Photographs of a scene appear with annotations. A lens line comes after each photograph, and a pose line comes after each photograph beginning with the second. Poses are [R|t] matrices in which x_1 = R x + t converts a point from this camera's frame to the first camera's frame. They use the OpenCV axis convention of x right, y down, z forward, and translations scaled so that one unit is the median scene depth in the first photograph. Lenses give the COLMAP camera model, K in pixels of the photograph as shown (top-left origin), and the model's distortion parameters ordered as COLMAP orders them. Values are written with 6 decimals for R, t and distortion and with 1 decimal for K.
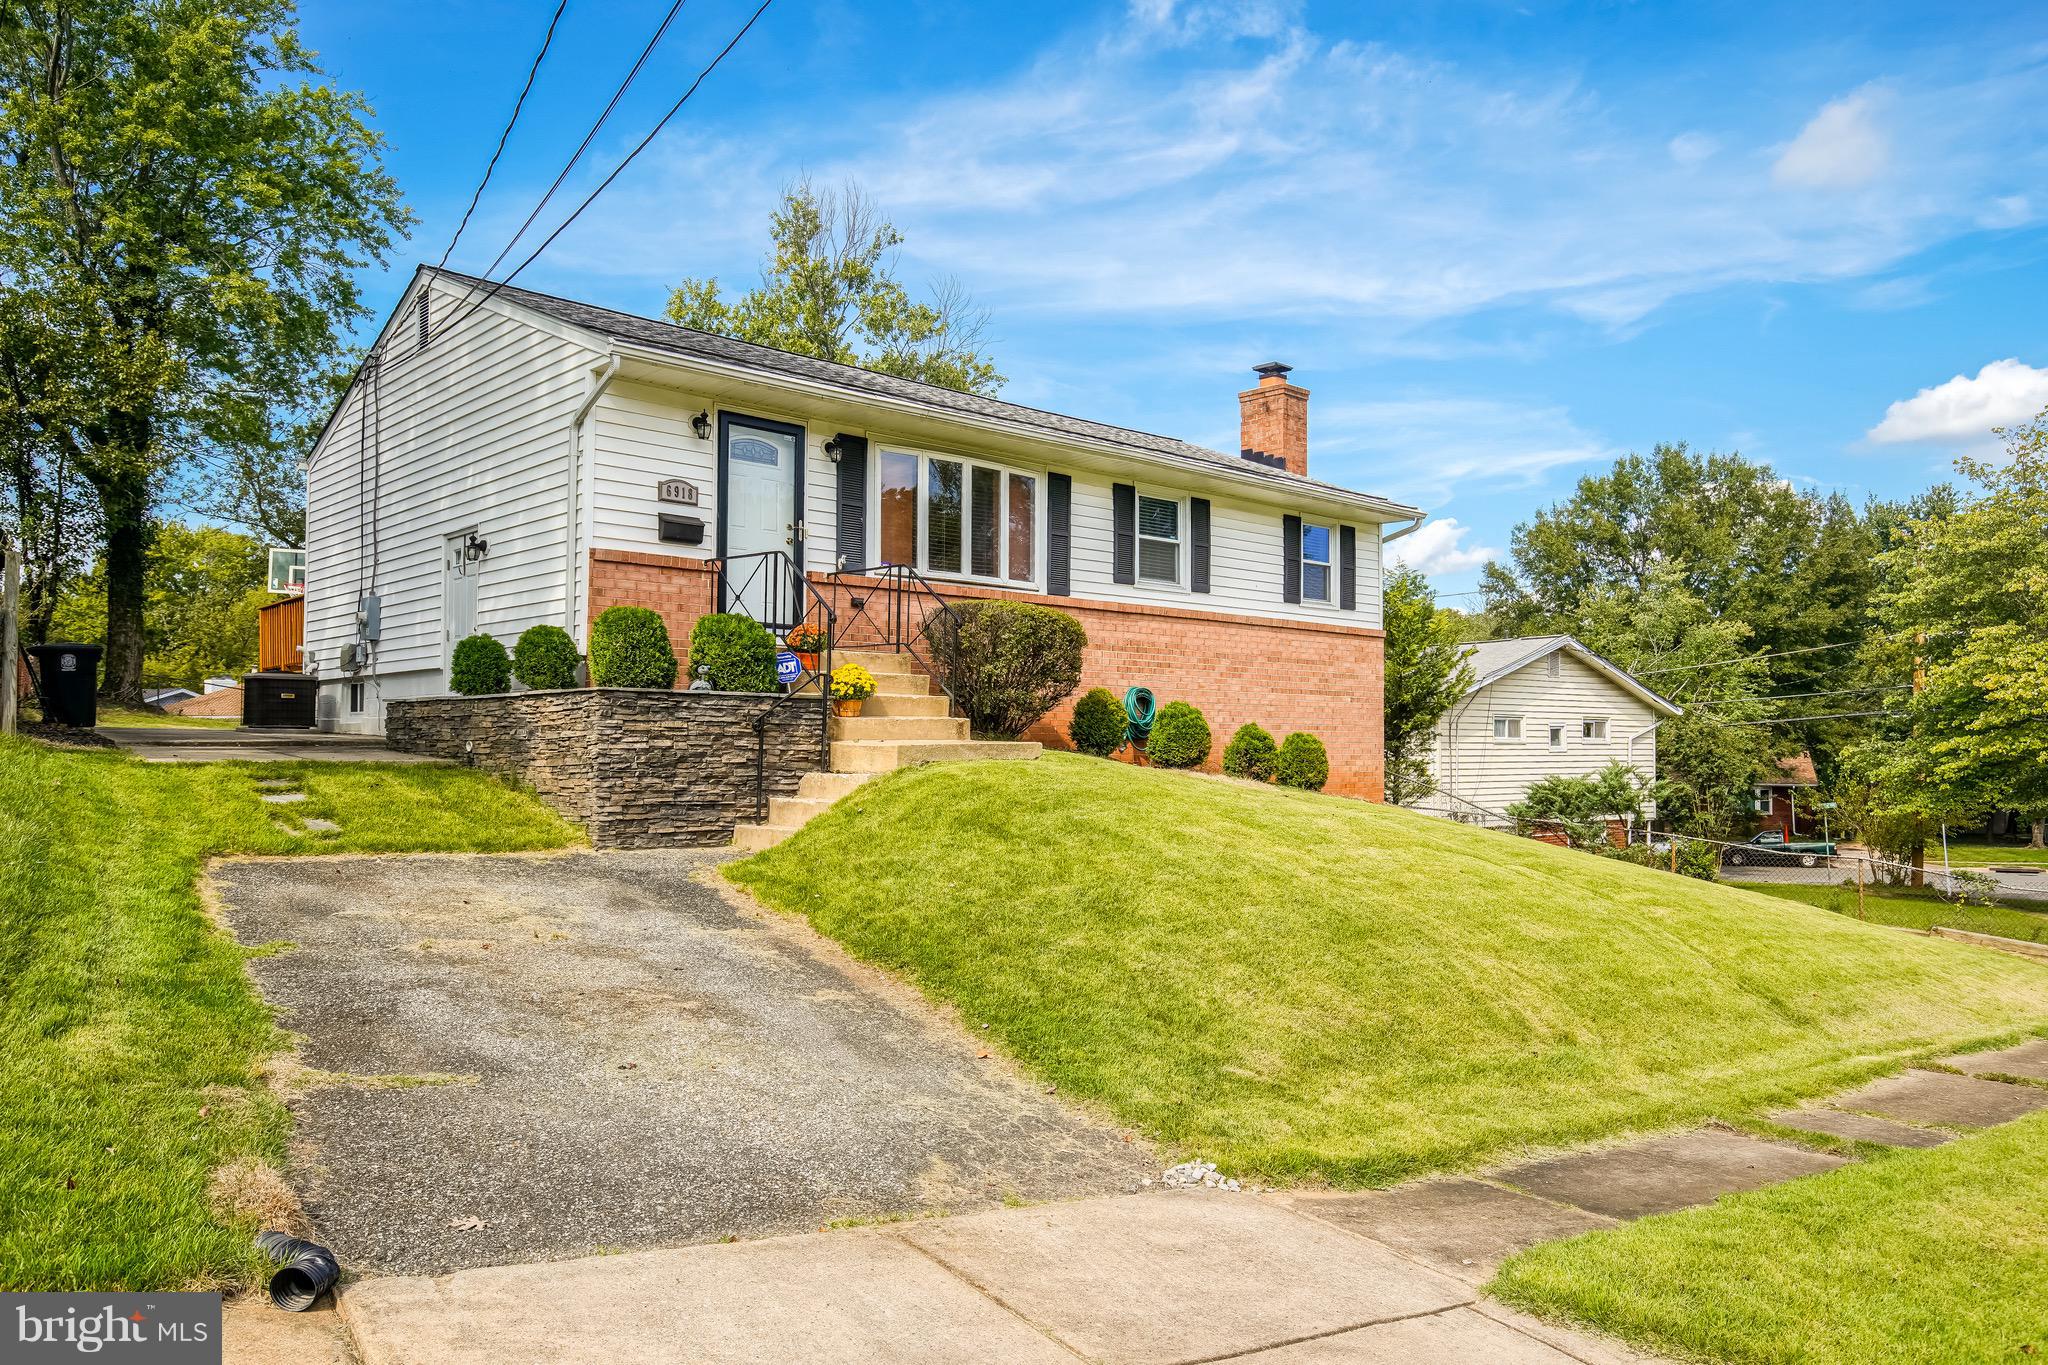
lens RADIAL K [[1478.0, 0, 1029.1], [0, 1478.0, 716.7], [0, 0, 1]] dist [0.004257, -0.002654]
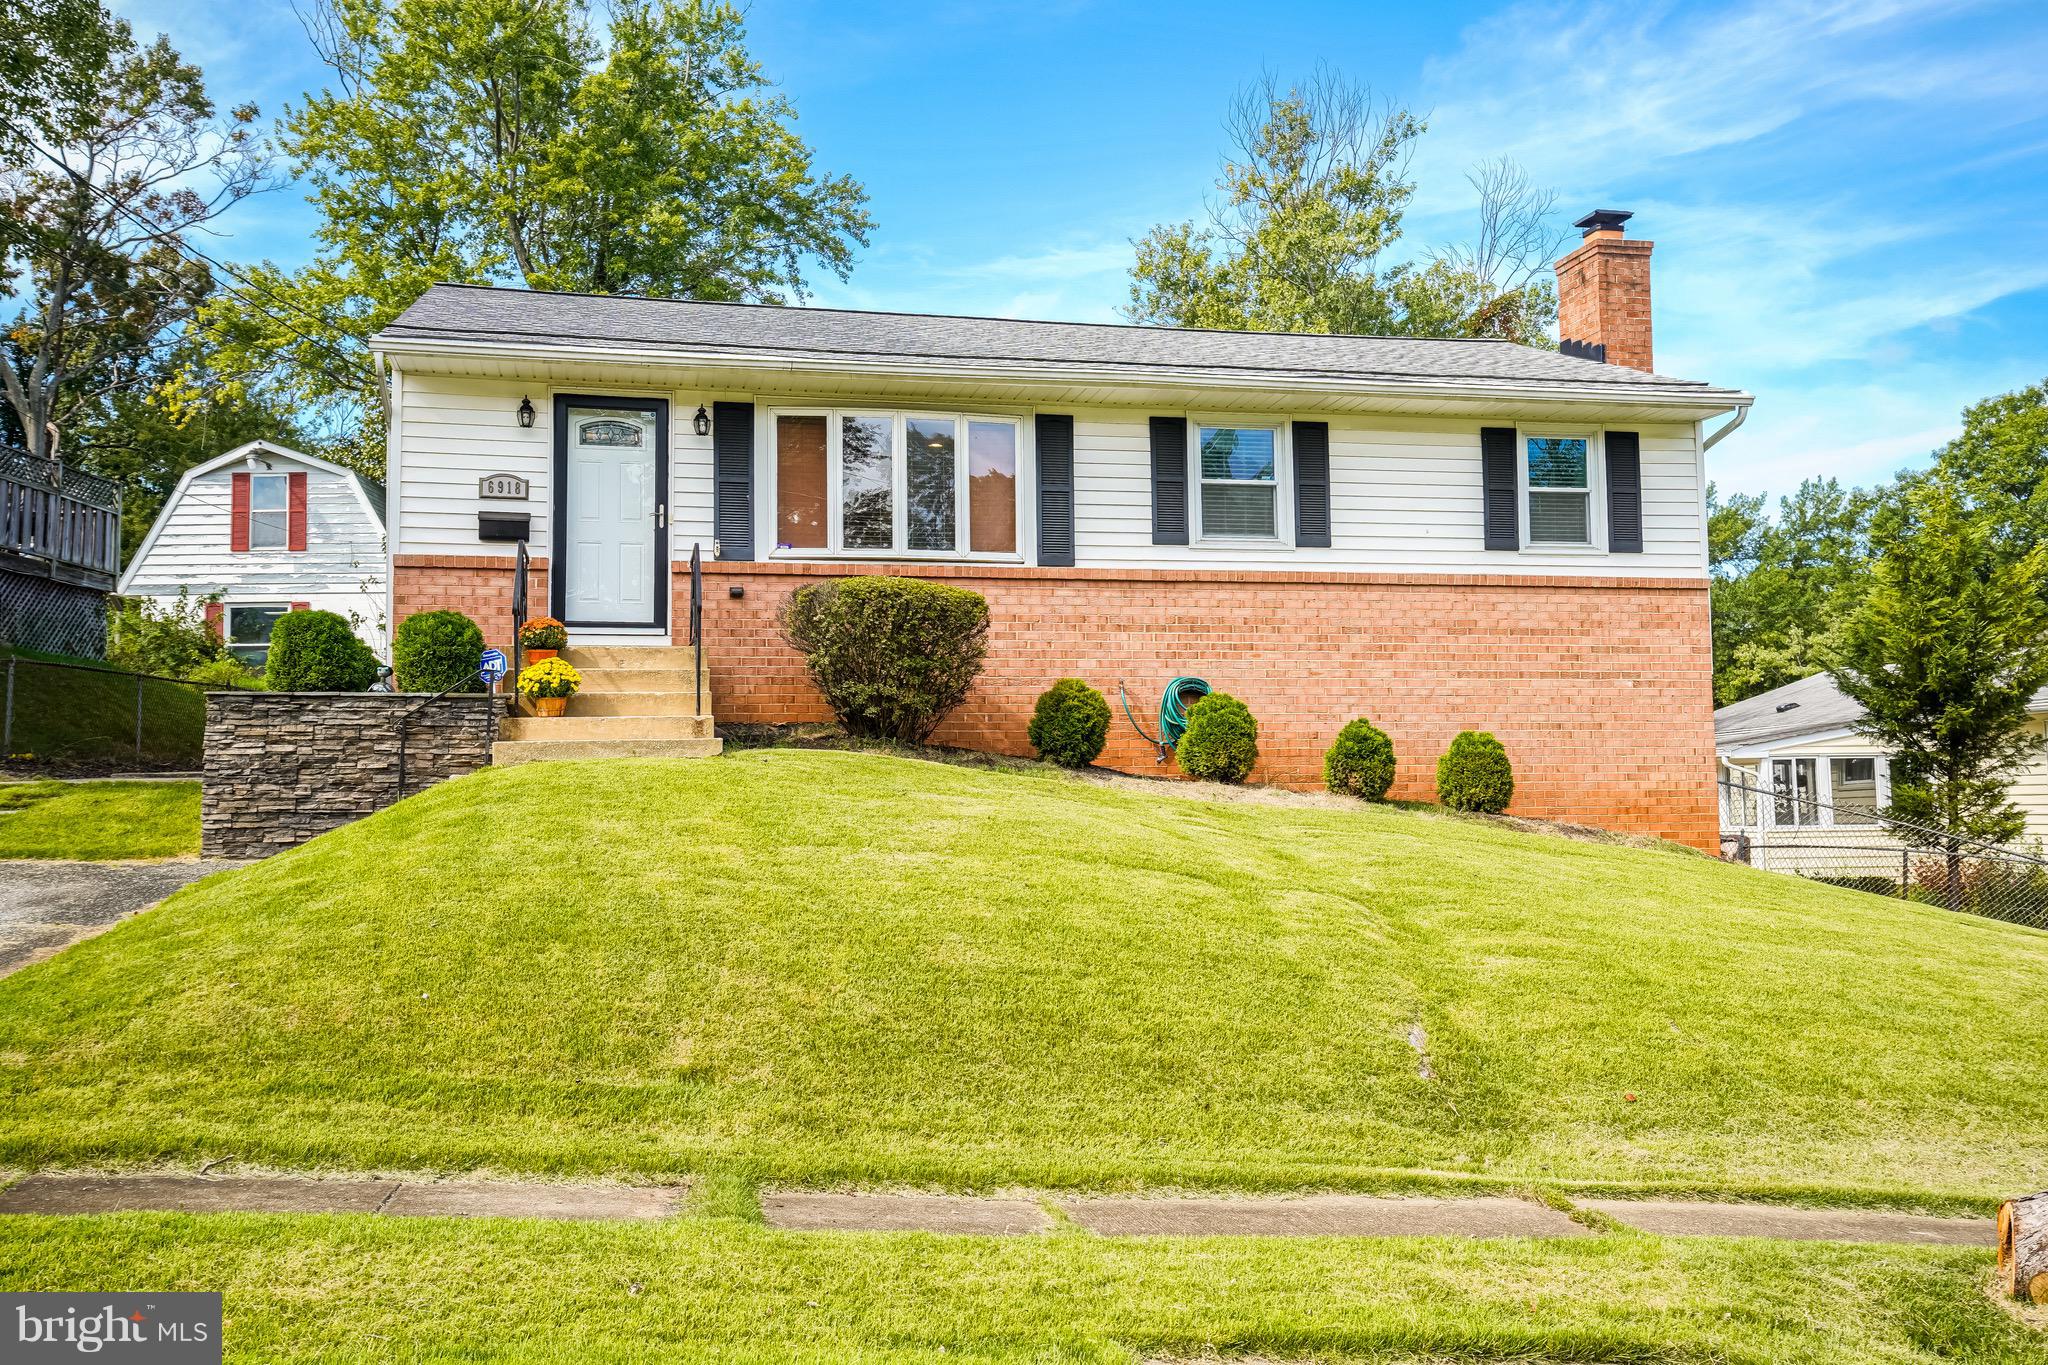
lens RADIAL K [[1878.5, 0, 1024.0], [0, 1878.5, 682.5], [0, 0, 1]] dist [0.095602, -0.002358]
pose [[0.849572, -0.053094, -0.524794, 0.613077], [0.025221, 0.997872, -0.060128, 0.046740], [0.526870, 0.037847, 0.849103, 0.155025]]
